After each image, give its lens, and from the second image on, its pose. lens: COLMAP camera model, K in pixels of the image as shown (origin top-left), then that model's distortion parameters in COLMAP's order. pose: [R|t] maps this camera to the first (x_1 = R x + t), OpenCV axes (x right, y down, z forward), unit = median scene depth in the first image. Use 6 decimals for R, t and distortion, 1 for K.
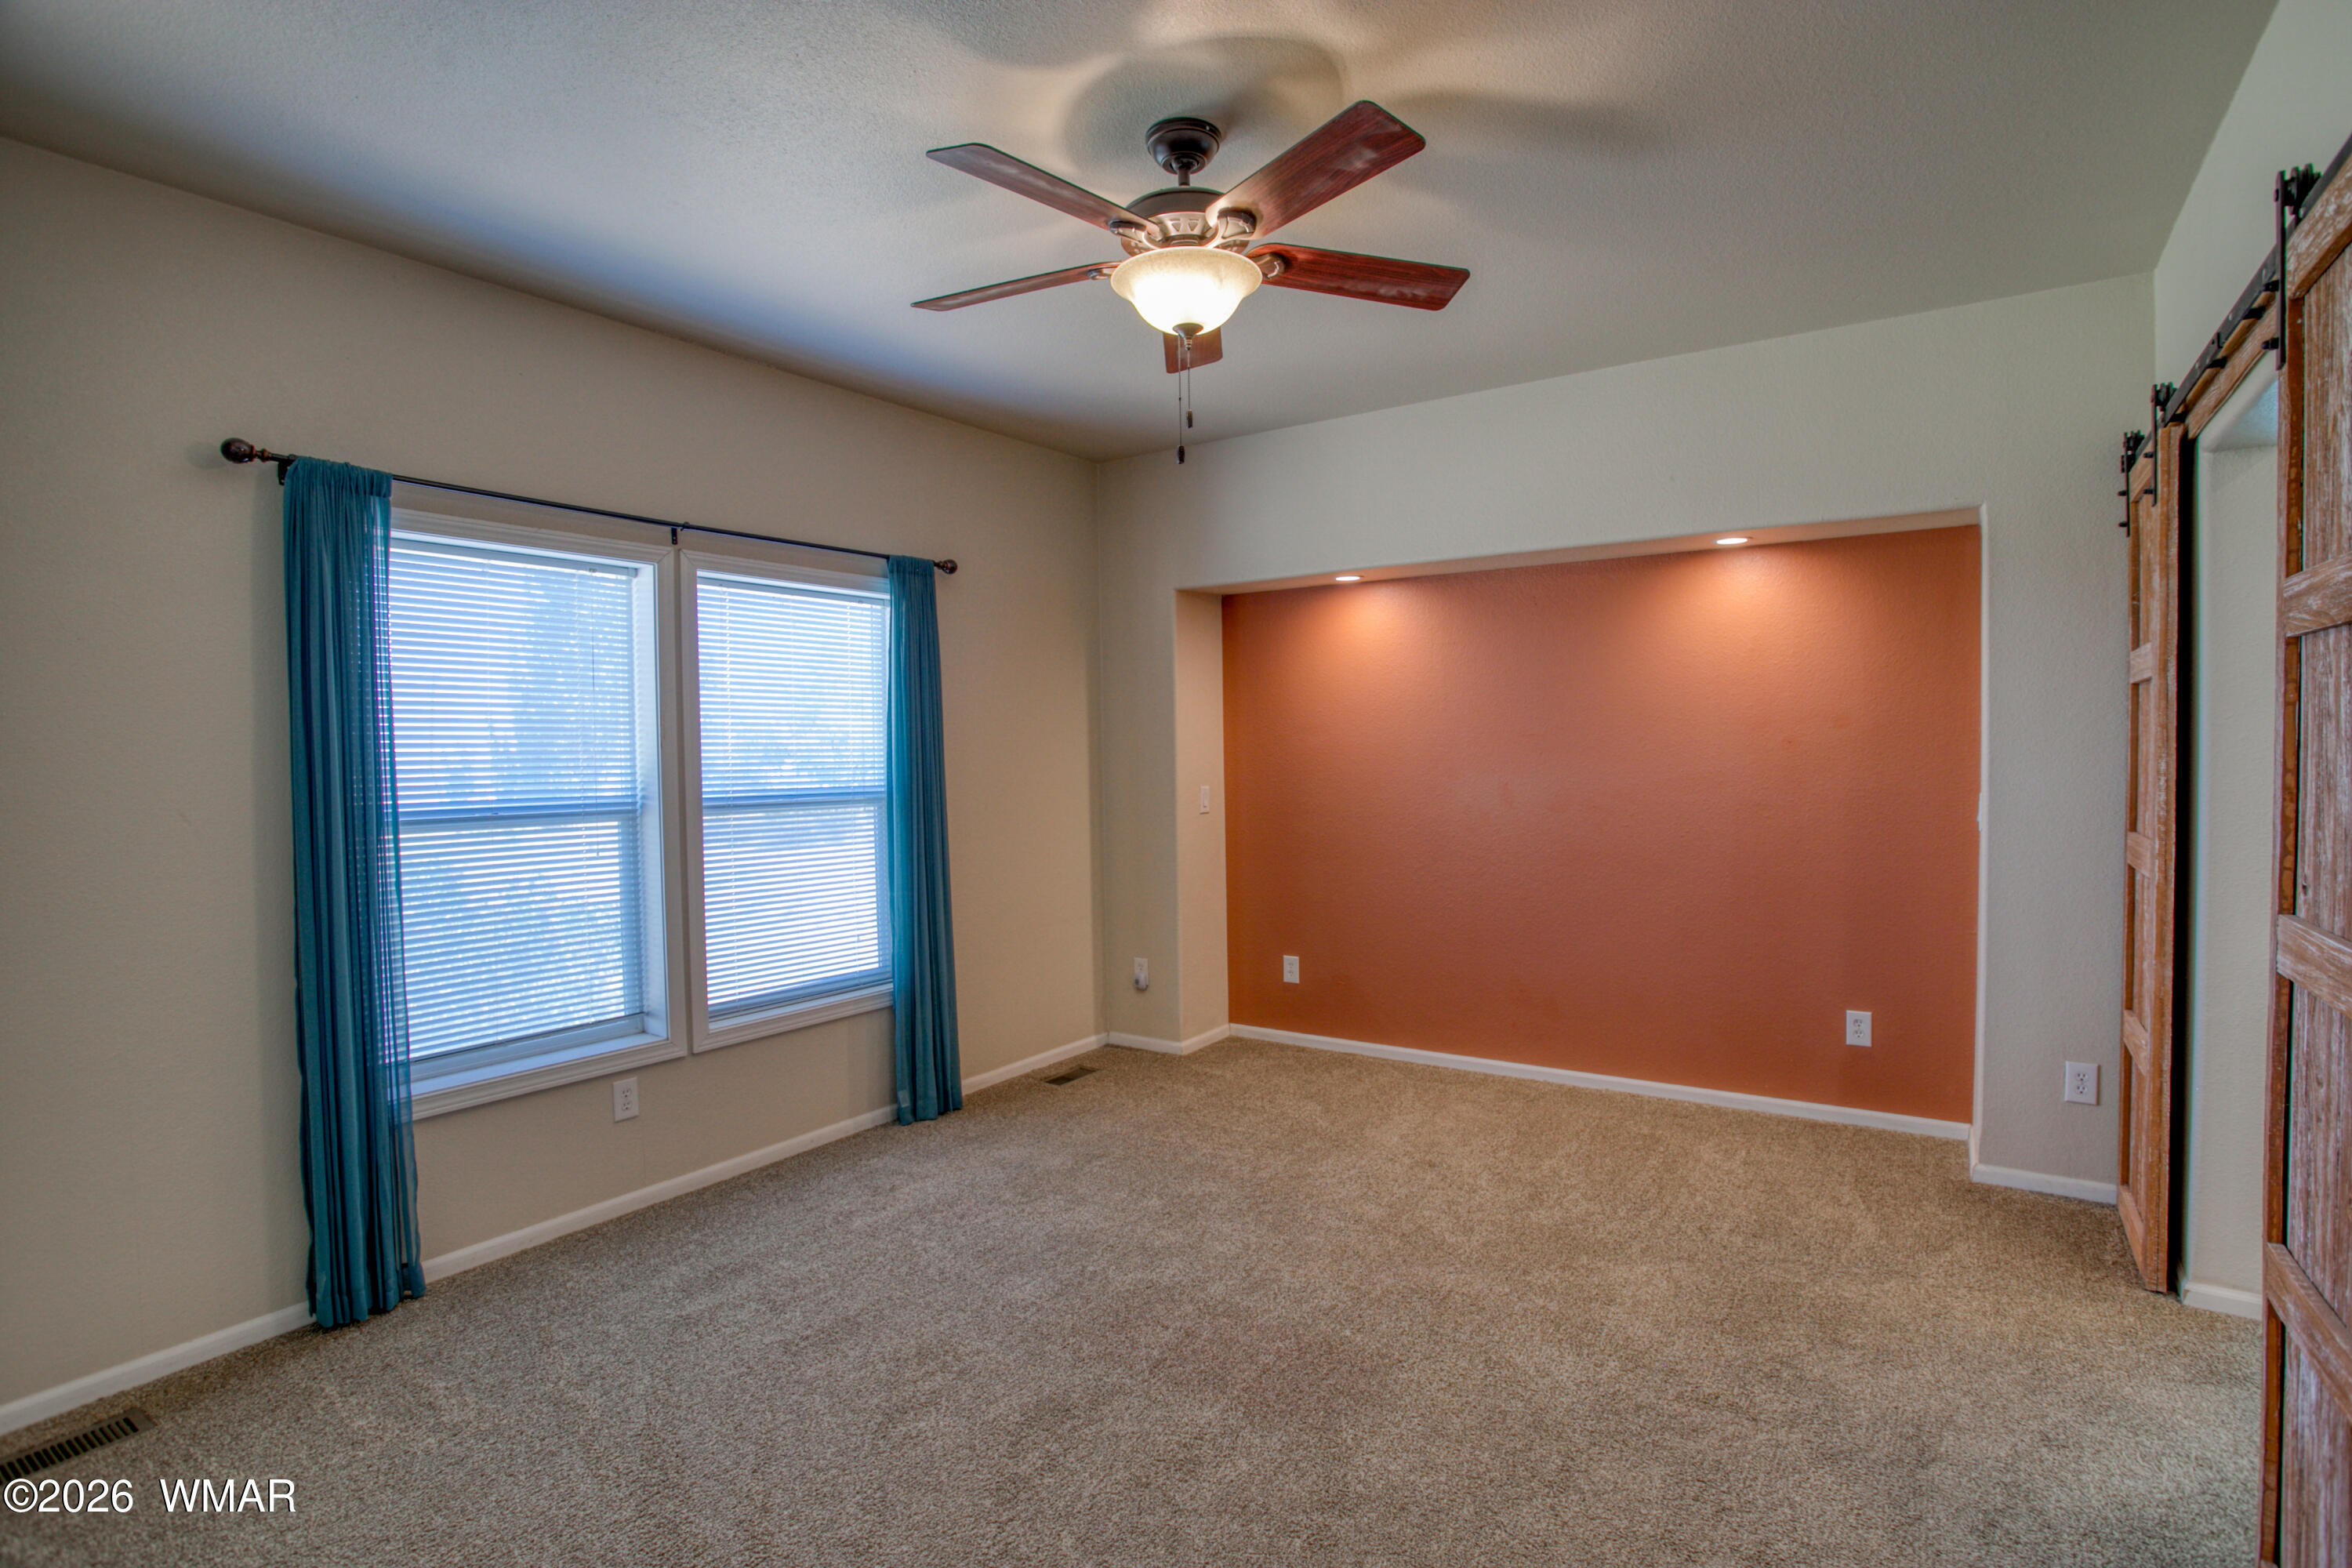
lens RADIAL K [[1133.6, 0, 1204.6], [0, 1133.6, 778.1], [0, 0, 1]] dist [-0.062930, 0.017779]
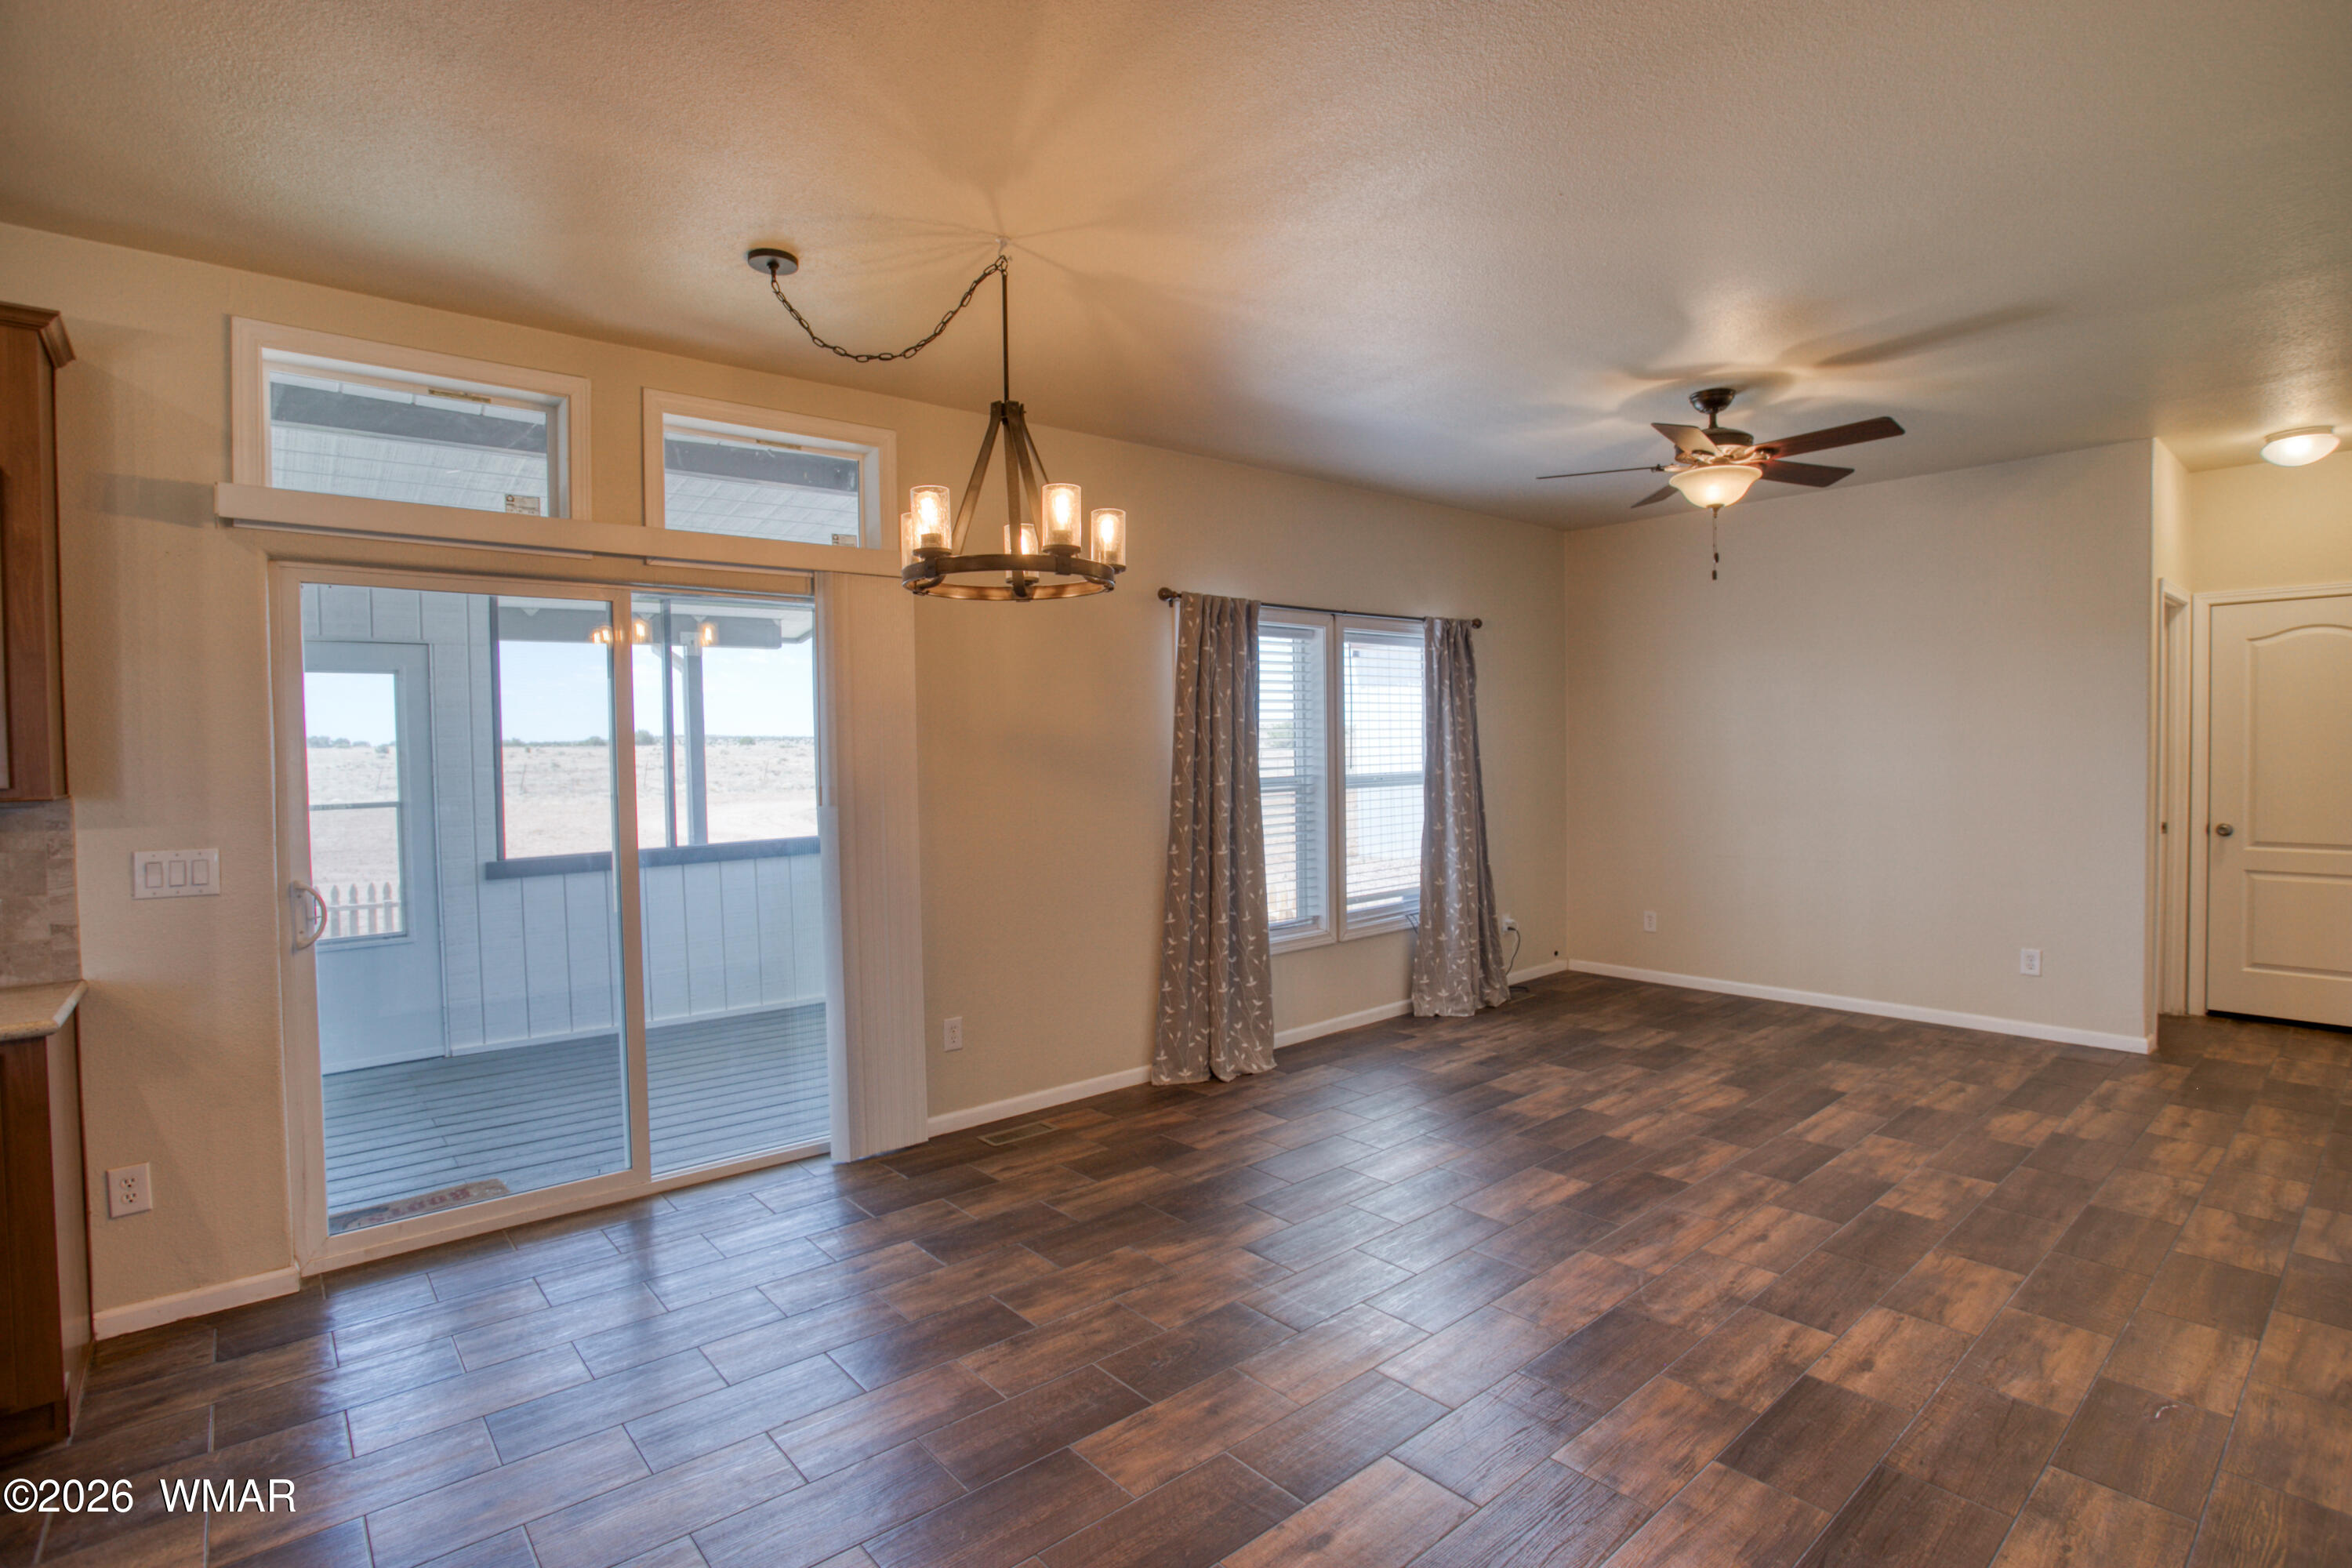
lens RADIAL K [[1133.6, 0, 1204.6], [0, 1133.6, 778.1], [0, 0, 1]] dist [-0.062930, 0.017779]
pose [[0.962567, 0.000047, -0.271043, -0.216709], [0.000767, 0.999996, 0.002899, 0.010786], [0.271042, -0.002998, 0.962563, -0.620817]]
